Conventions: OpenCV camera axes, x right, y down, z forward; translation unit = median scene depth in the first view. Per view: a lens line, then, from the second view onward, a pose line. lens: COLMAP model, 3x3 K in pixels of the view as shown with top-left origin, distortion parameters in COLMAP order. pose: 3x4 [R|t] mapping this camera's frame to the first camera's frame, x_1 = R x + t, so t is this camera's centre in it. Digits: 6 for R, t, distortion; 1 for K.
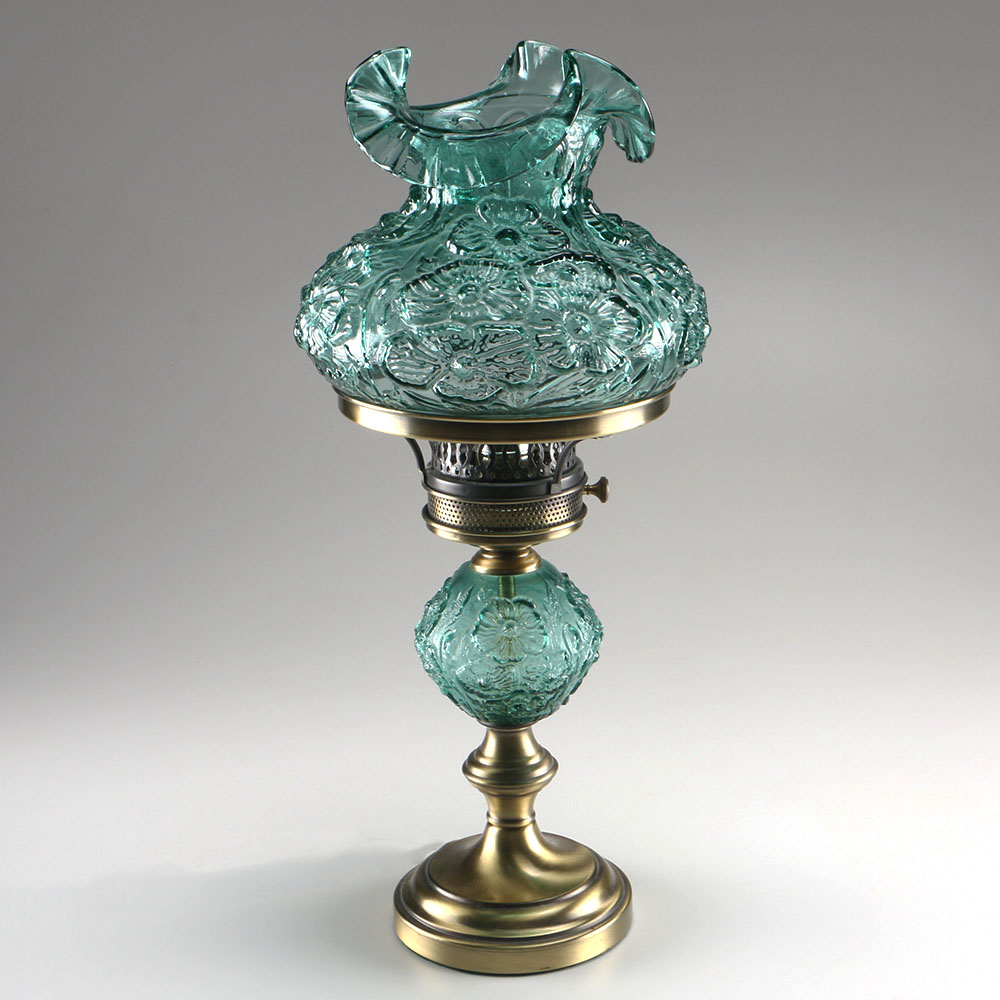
lens RADIAL K [[2083.3, 0, 500.0], [0, 2083.3, 500.0], [0, 0, 1]] dist [-0.008854, -0.034749]
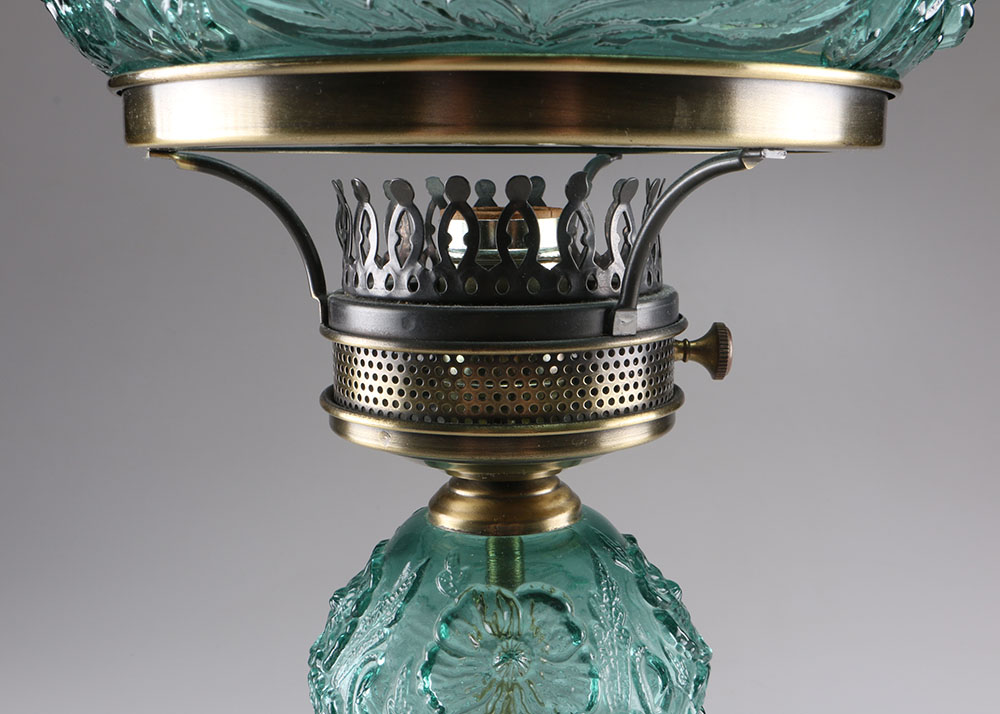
lens RADIAL K [[1286.2, 0, 500.0], [0, 1286.2, 357.0], [0, 0, 1]] dist [-0.088059, -0.009553]
pose [[0.999826, 0.014205, -0.012057, 0.005047], [-0.015598, 0.992083, -0.124614, 0.032902], [0.010191, 0.124780, 0.992132, 0.731255]]
